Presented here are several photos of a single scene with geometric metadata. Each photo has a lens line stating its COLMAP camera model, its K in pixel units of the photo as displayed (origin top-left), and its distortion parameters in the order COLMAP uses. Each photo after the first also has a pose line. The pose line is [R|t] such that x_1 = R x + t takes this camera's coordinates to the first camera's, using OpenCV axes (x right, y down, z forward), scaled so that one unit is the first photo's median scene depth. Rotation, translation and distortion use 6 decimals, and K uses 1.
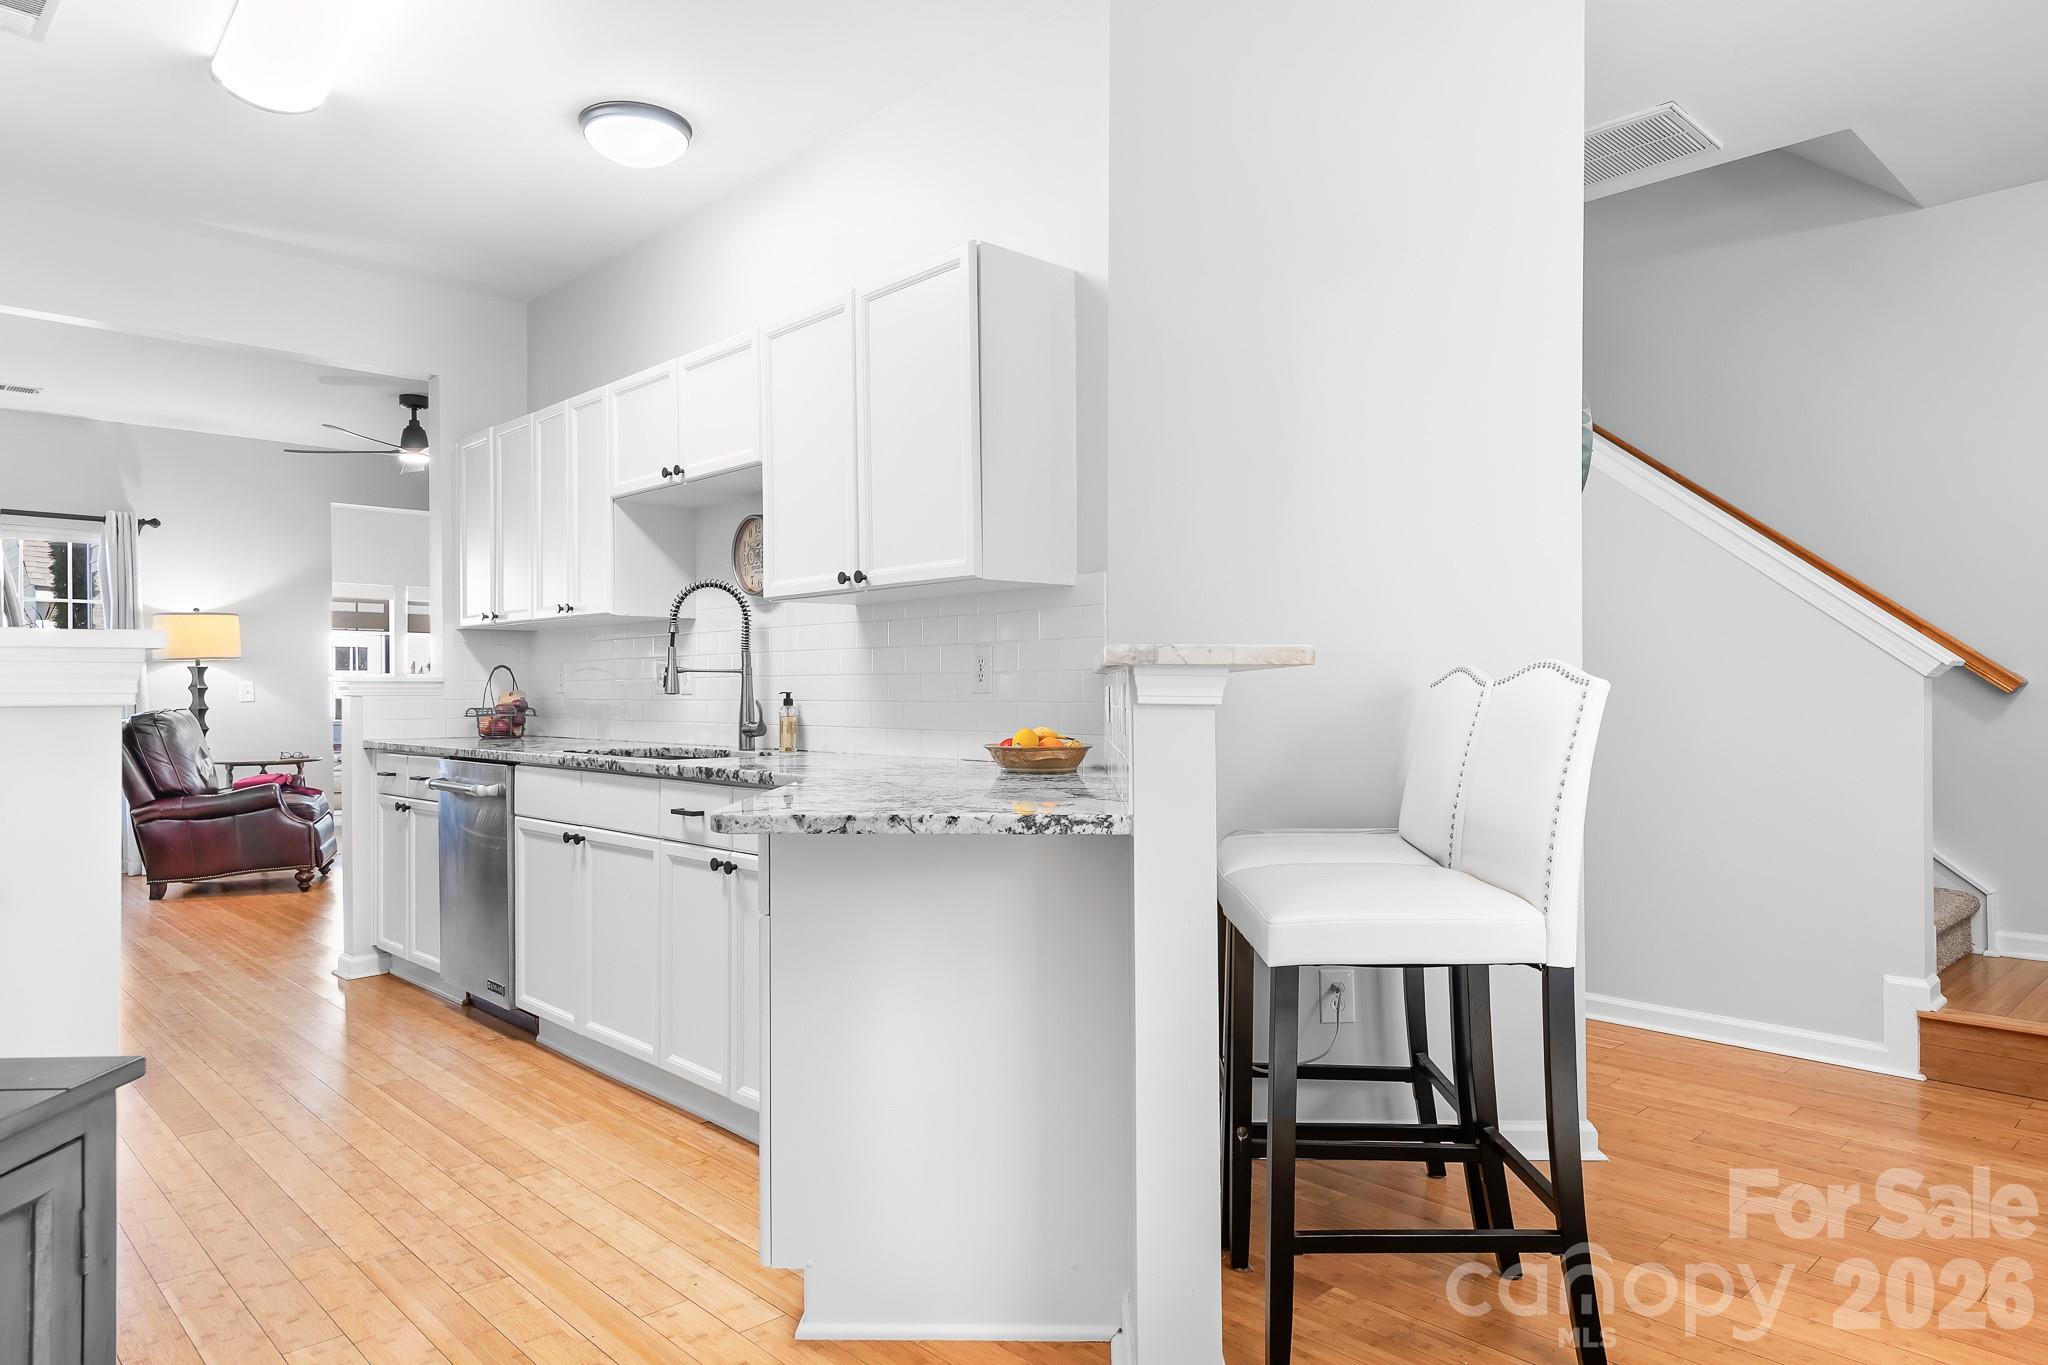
lens RADIAL K [[1237.4, 0, 1030.6], [0, 1237.4, 689.1], [0, 0, 1]] dist [0.006293, 0.001091]
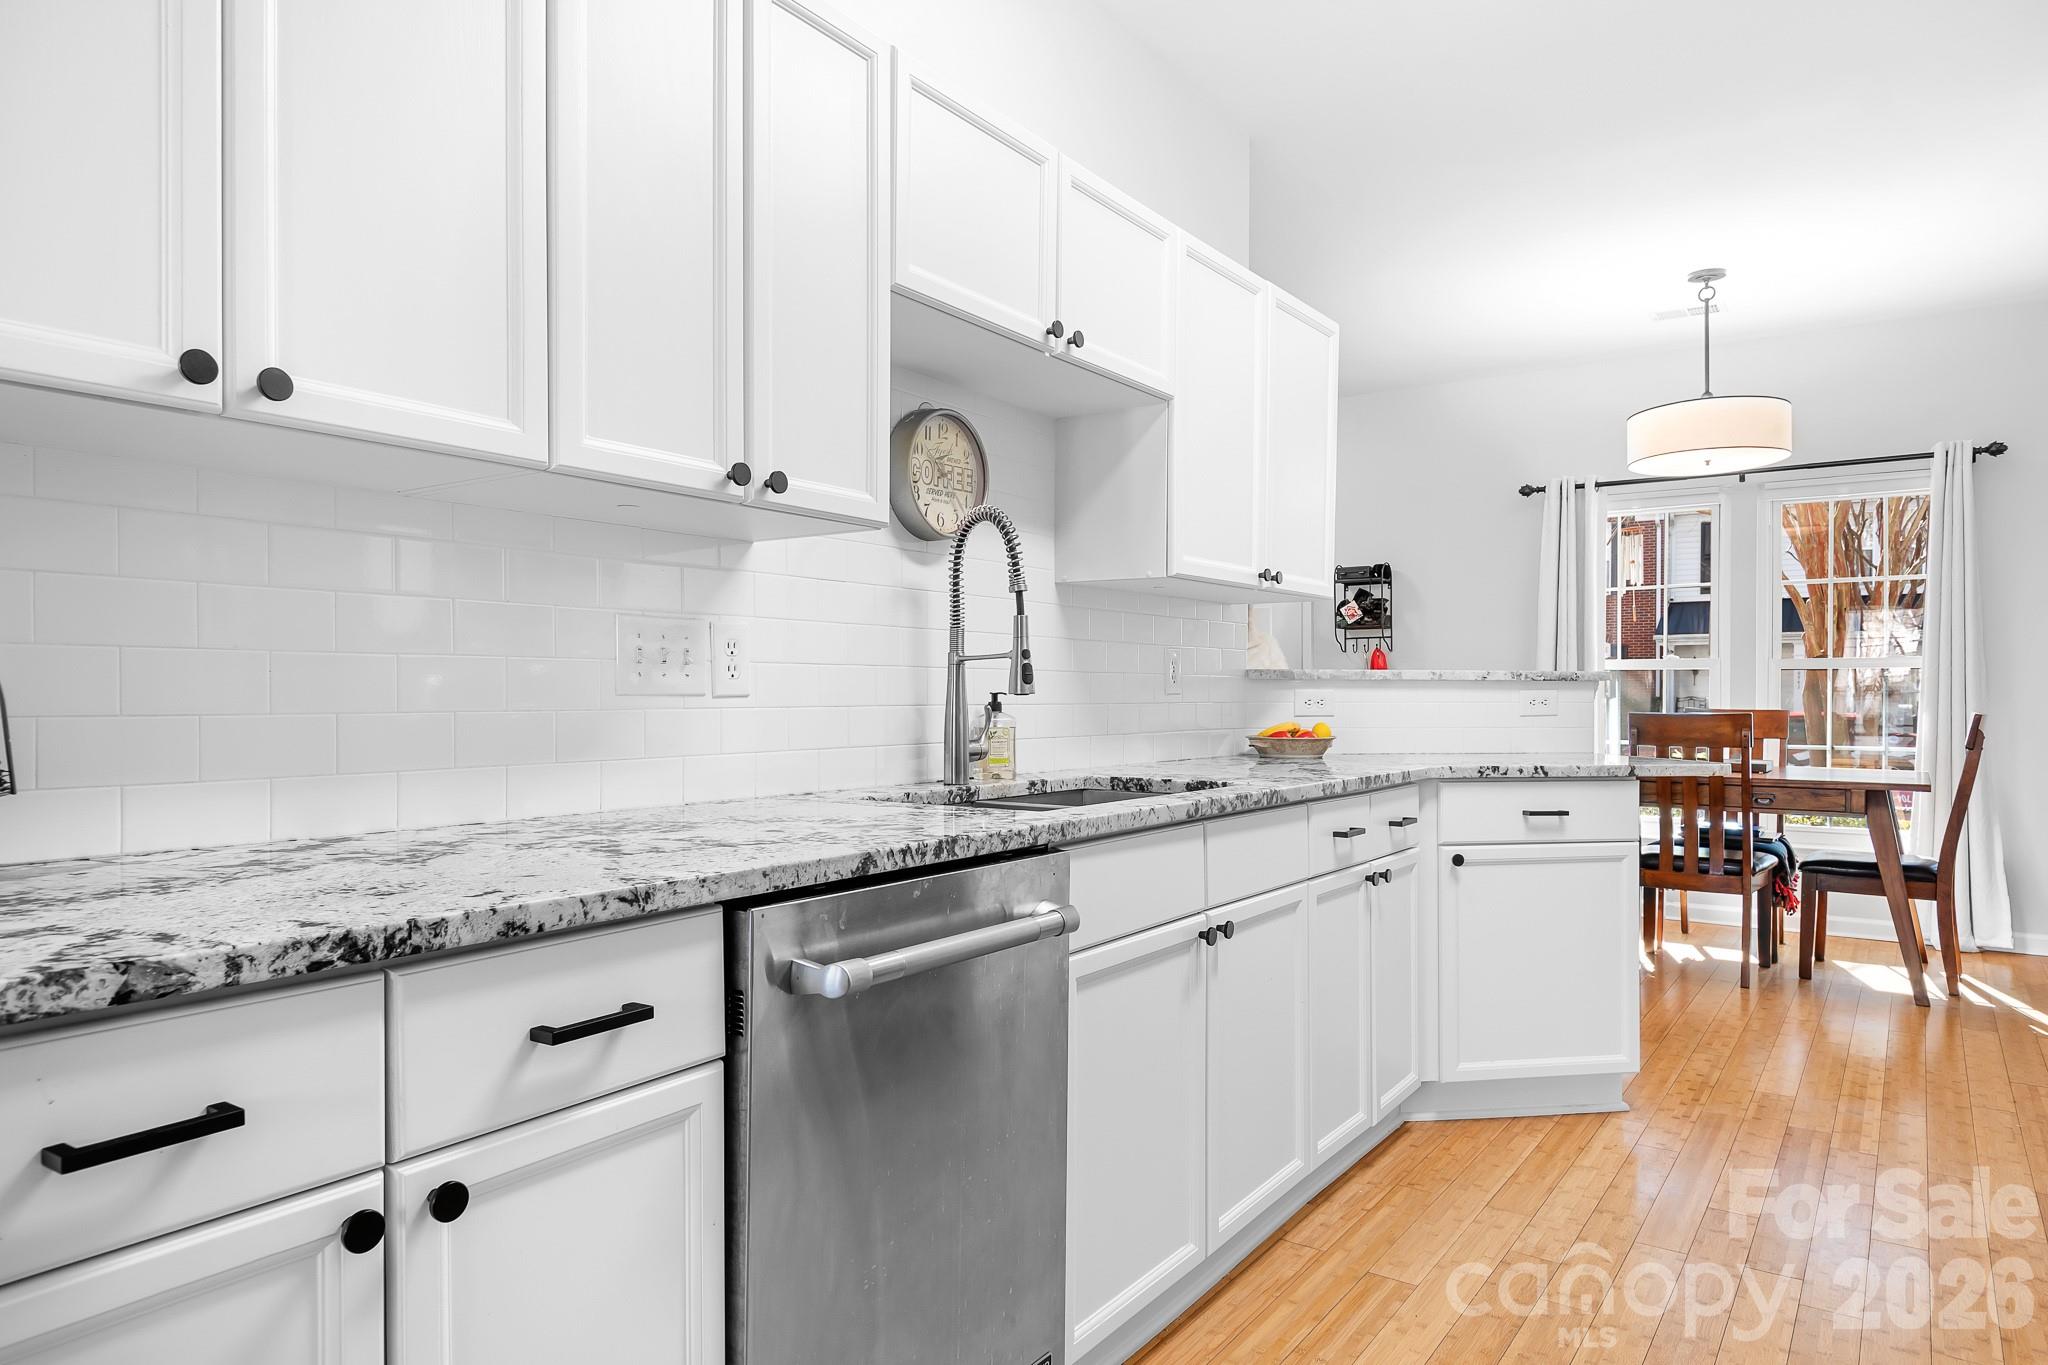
lens RADIAL K [[1237.4, 0, 1024.6], [0, 1237.4, 688.3], [0, 0, 1]] dist [0.006293, 0.001091]
pose [[-0.168688, 0.009388, 0.985625, -1.026031], [-0.001852, 0.999950, -0.009842, 0.008100], [-0.985668, -0.003485, -0.168662, 1.290813]]
